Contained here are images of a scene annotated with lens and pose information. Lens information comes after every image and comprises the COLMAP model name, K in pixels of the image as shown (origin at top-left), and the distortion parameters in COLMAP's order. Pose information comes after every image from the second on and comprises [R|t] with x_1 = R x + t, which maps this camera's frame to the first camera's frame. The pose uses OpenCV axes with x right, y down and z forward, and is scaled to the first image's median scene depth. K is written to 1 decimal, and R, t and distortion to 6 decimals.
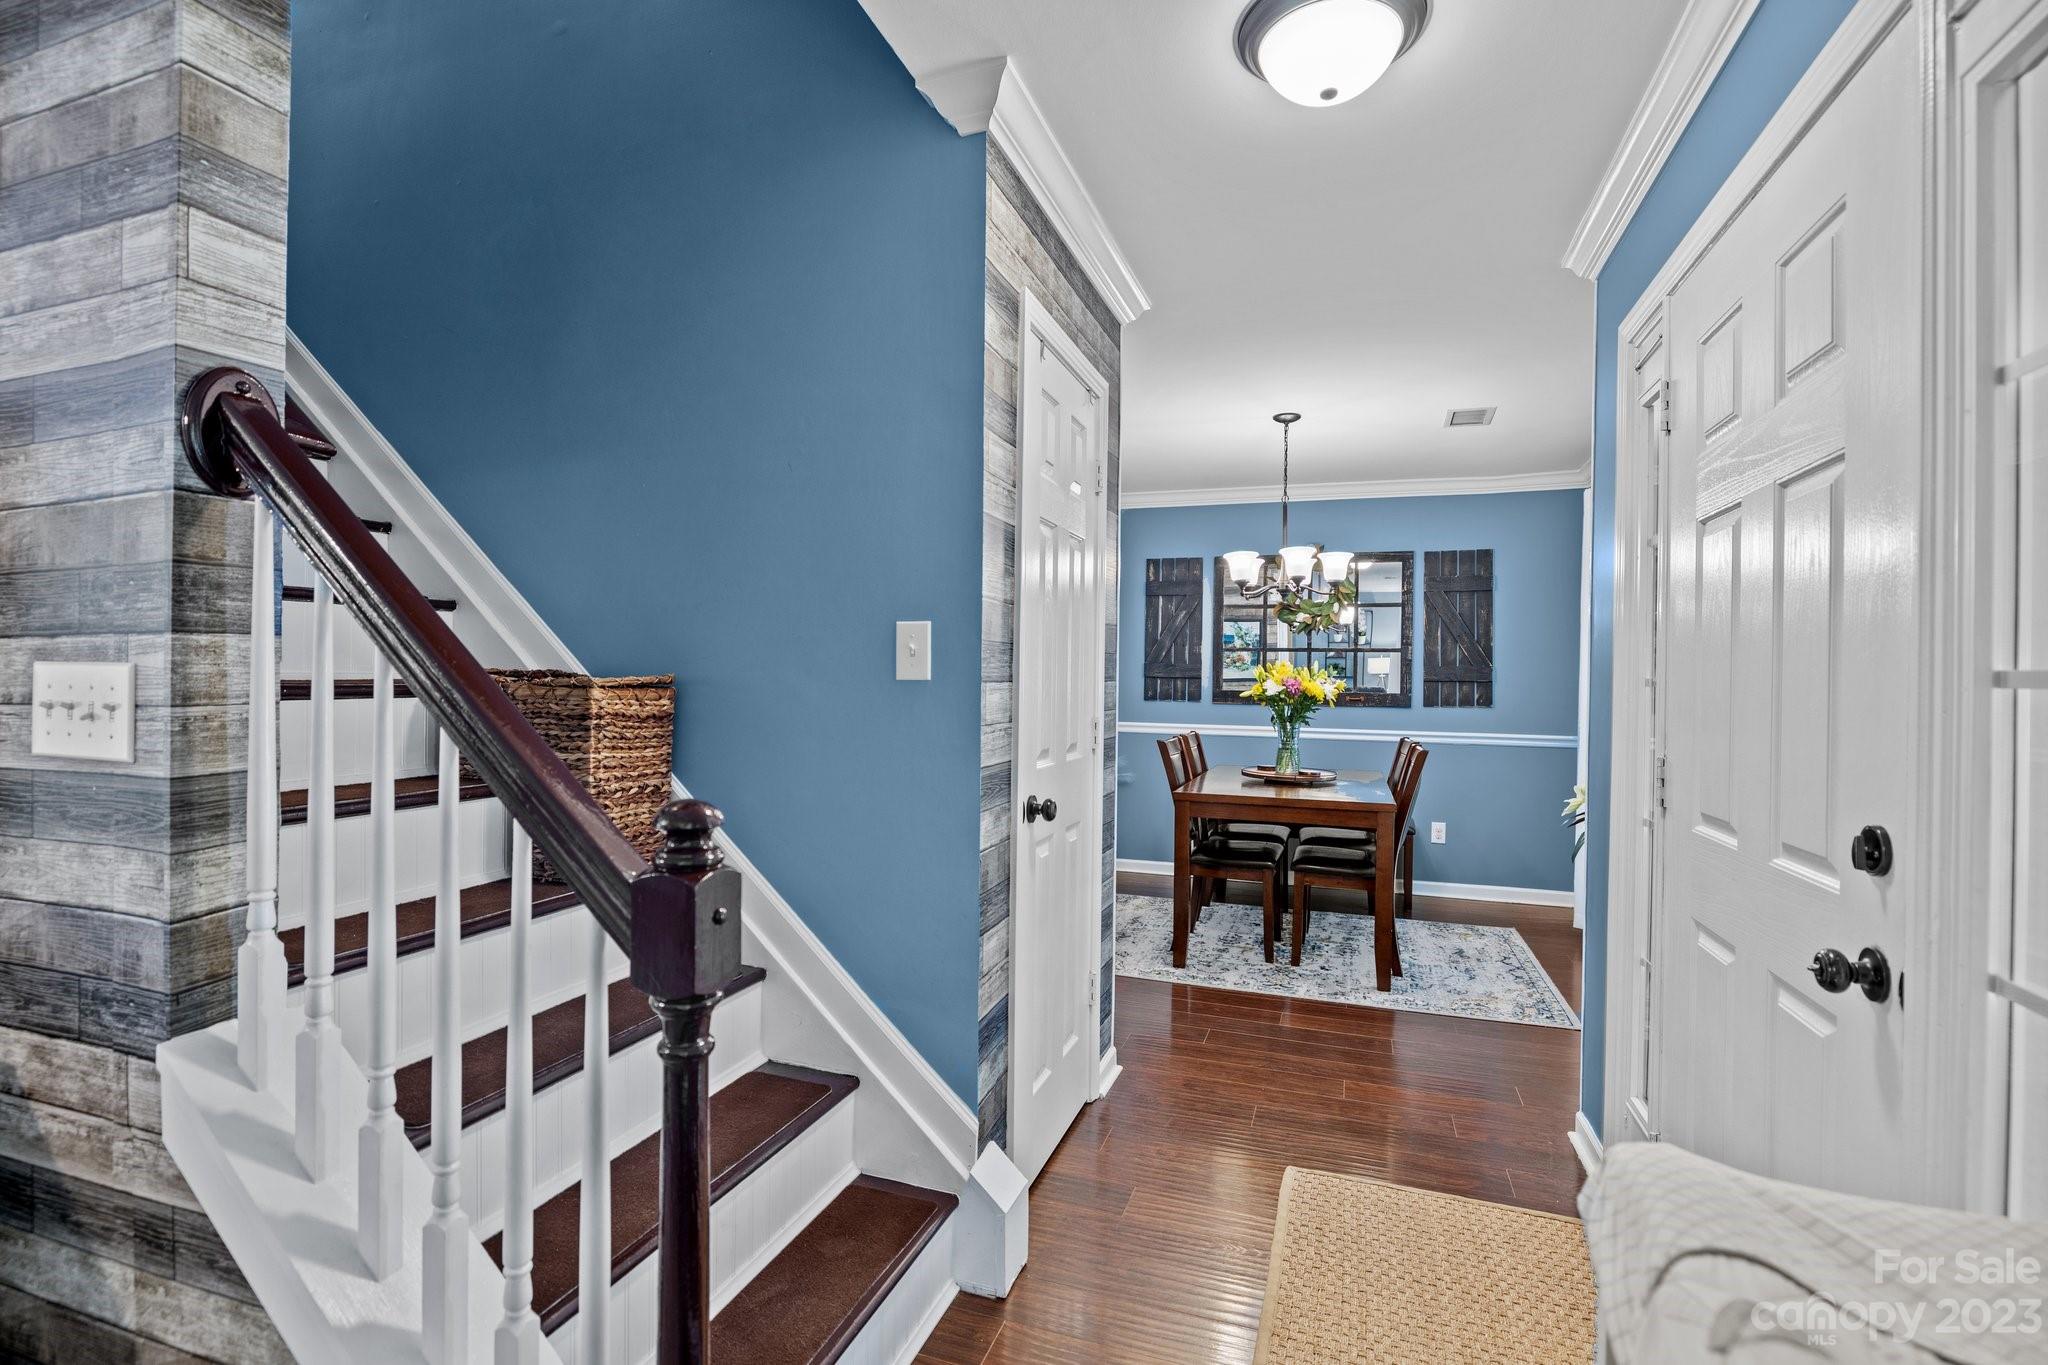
lens RADIAL K [[946.4, 0, 1024.5], [0, 946.4, 679.1], [0, 0, 1]] dist [-0.010423, 0.000717]
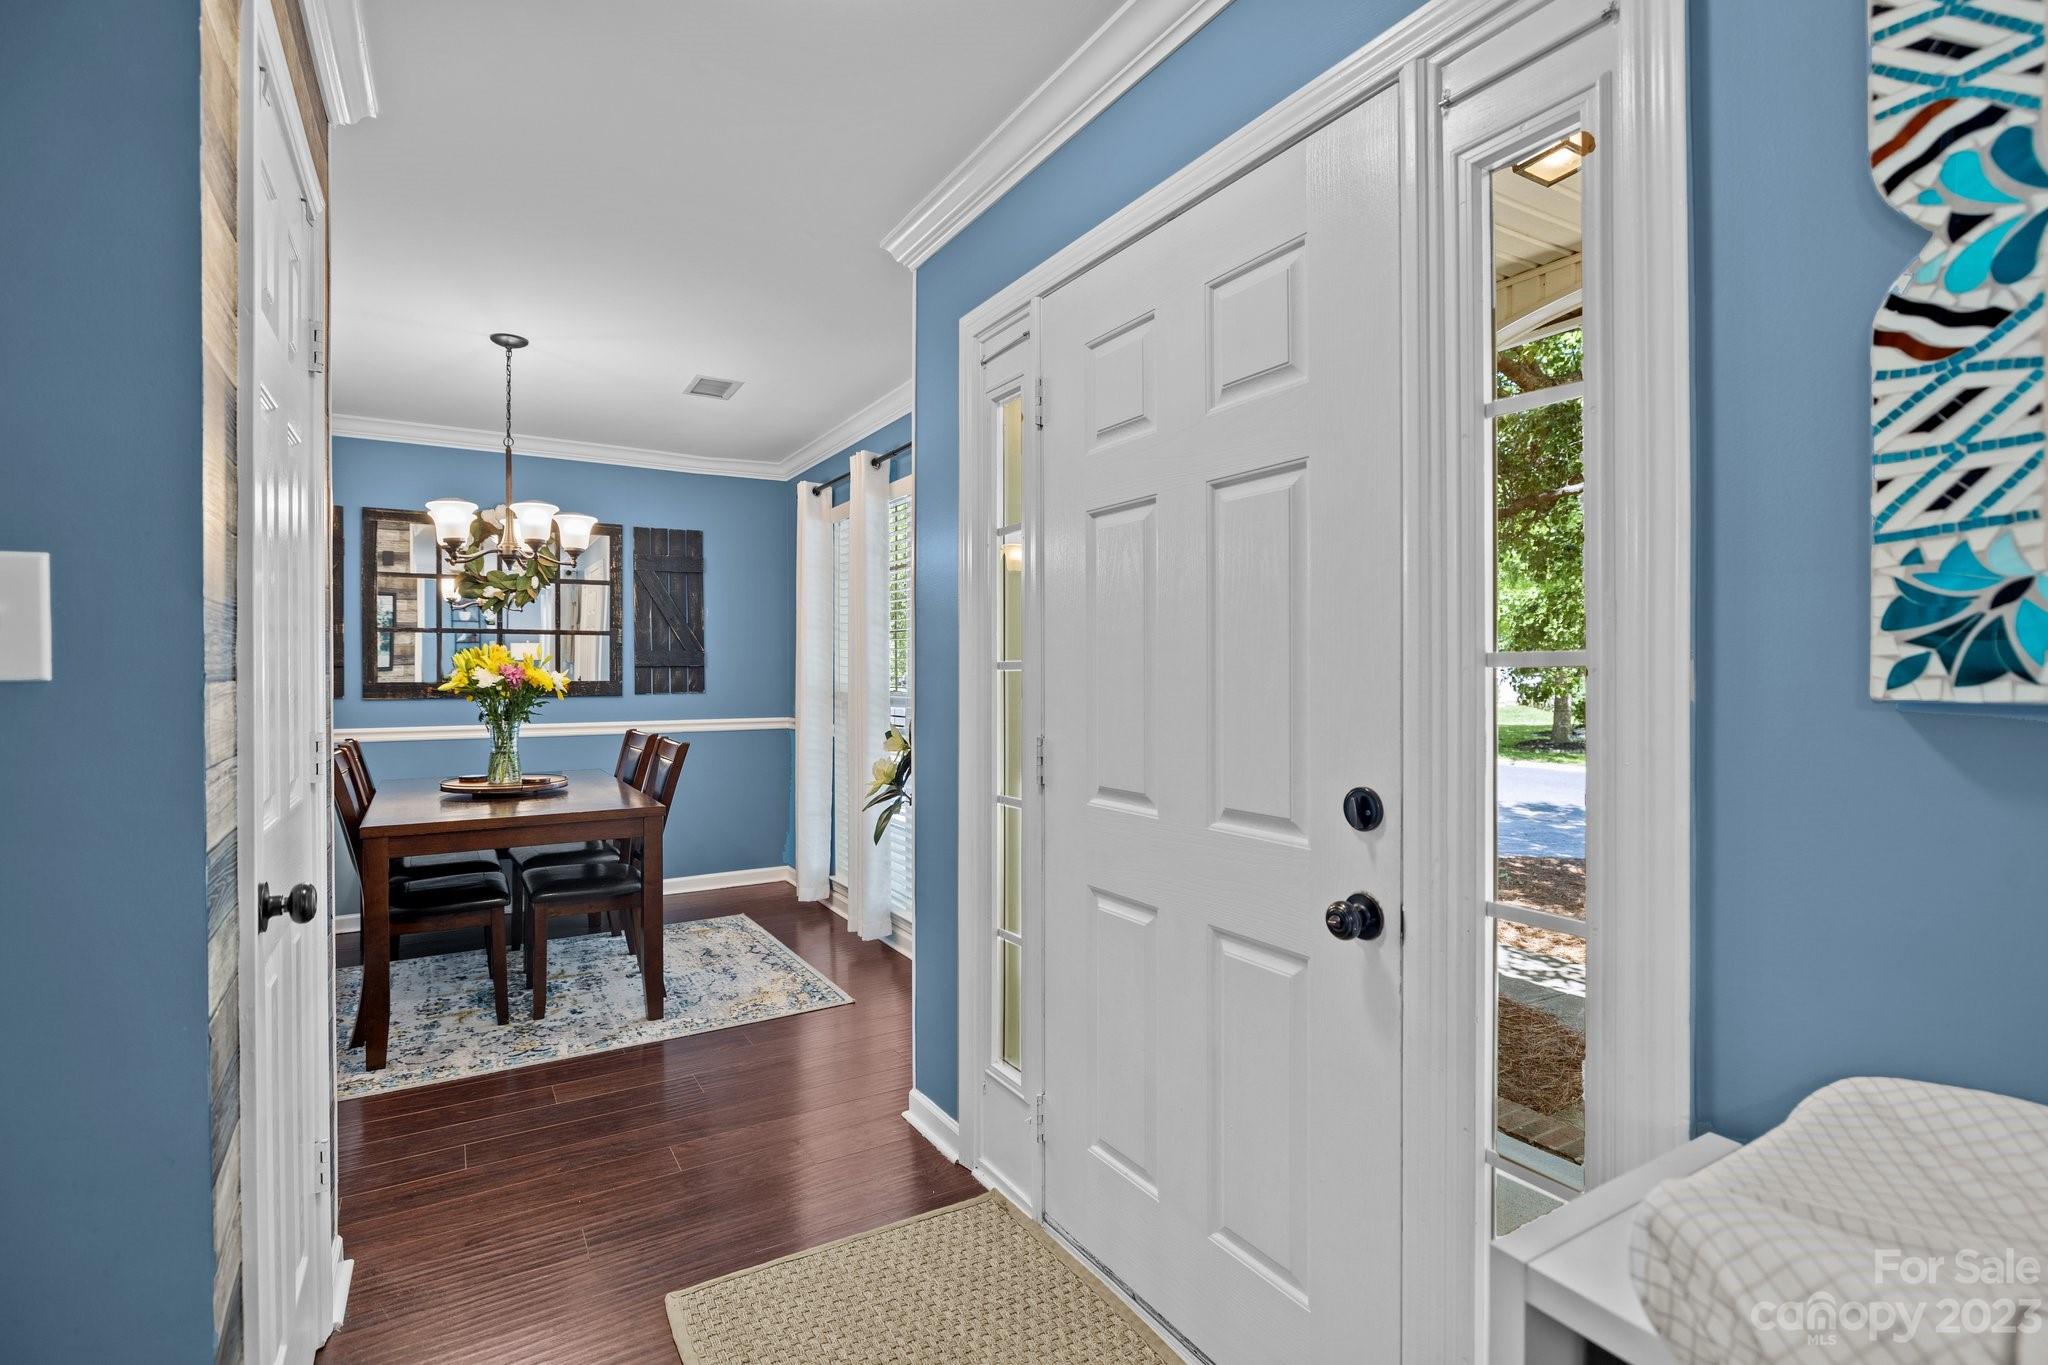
lens RADIAL K [[946.4, 0, 1018.5], [0, 946.4, 671.4], [0, 0, 1]] dist [-0.010423, 0.000717]
pose [[0.635969, -0.017680, 0.771512, -0.072083], [0.011588, 0.999844, 0.013360, -0.001902], [-0.771627, 0.000443, 0.636075, 0.165189]]
